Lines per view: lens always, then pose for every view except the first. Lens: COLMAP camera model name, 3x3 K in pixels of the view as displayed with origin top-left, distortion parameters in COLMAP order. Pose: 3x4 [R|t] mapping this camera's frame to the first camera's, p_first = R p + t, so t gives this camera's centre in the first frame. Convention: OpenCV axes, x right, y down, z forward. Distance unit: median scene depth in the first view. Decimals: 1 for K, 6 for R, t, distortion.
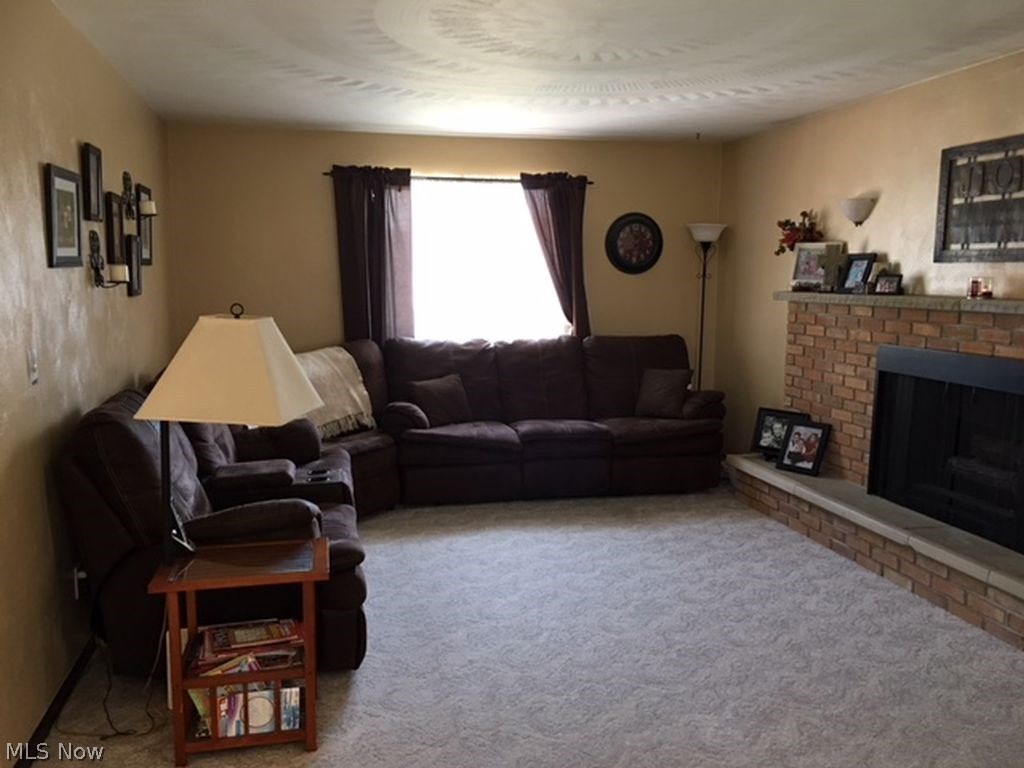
lens RADIAL K [[875.8, 0, 506.0], [0, 875.8, 386.6], [0, 0, 1]] dist [0.072956, -0.090541]
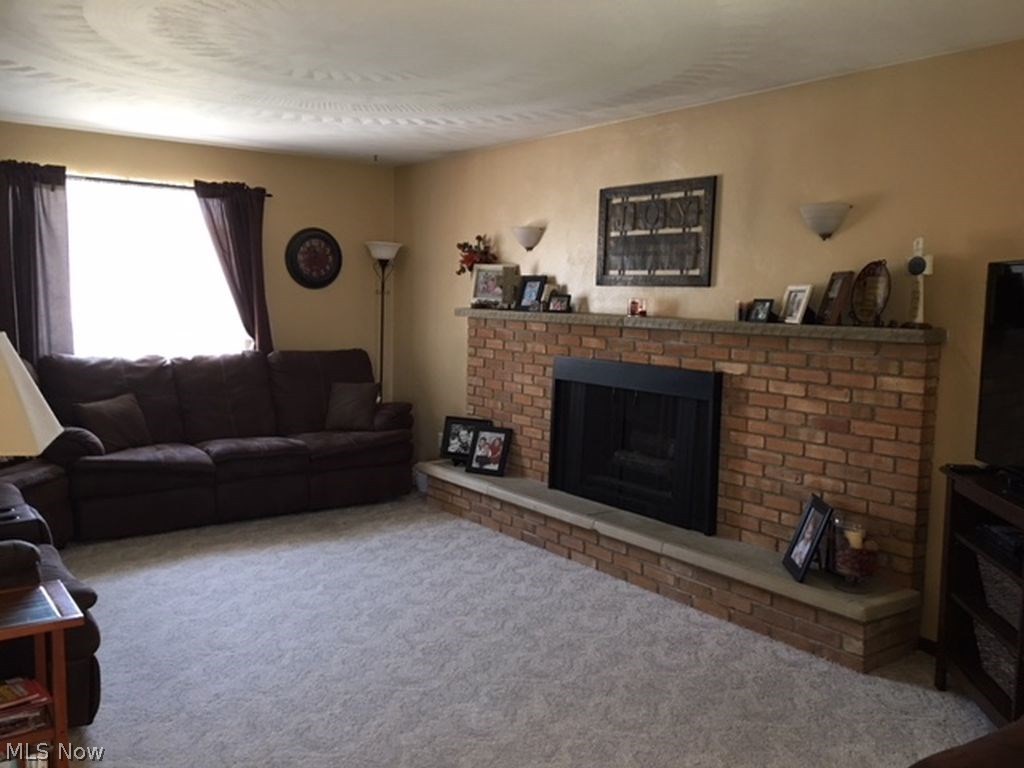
lens RADIAL K [[875.8, 0, 503.5], [0, 875.8, 381.3], [0, 0, 1]] dist [0.072956, -0.090541]
pose [[0.913257, -0.024381, 0.406654, -0.094991], [0.033630, 0.999312, -0.015612, 0.000386], [-0.405994, 0.027933, 0.913449, -0.002058]]
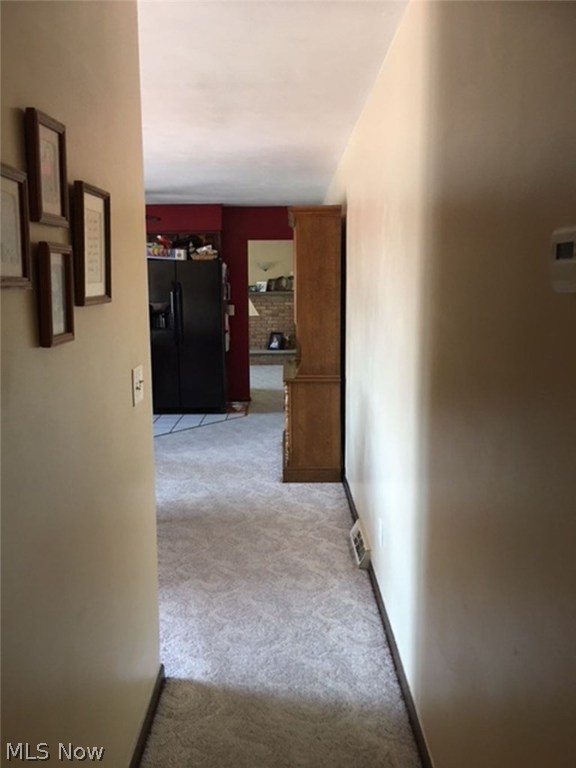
lens RADIAL K [[656.8, 0, 285.7], [0, 656.8, 381.2], [0, 0, 1]] dist [0.072956, -0.090541]
pose [[0.210582, -0.142181, 0.967181, -1.986752], [0.130303, 0.984621, 0.116374, -0.000398], [-0.968853, 0.101520, 0.225870, 0.017768]]
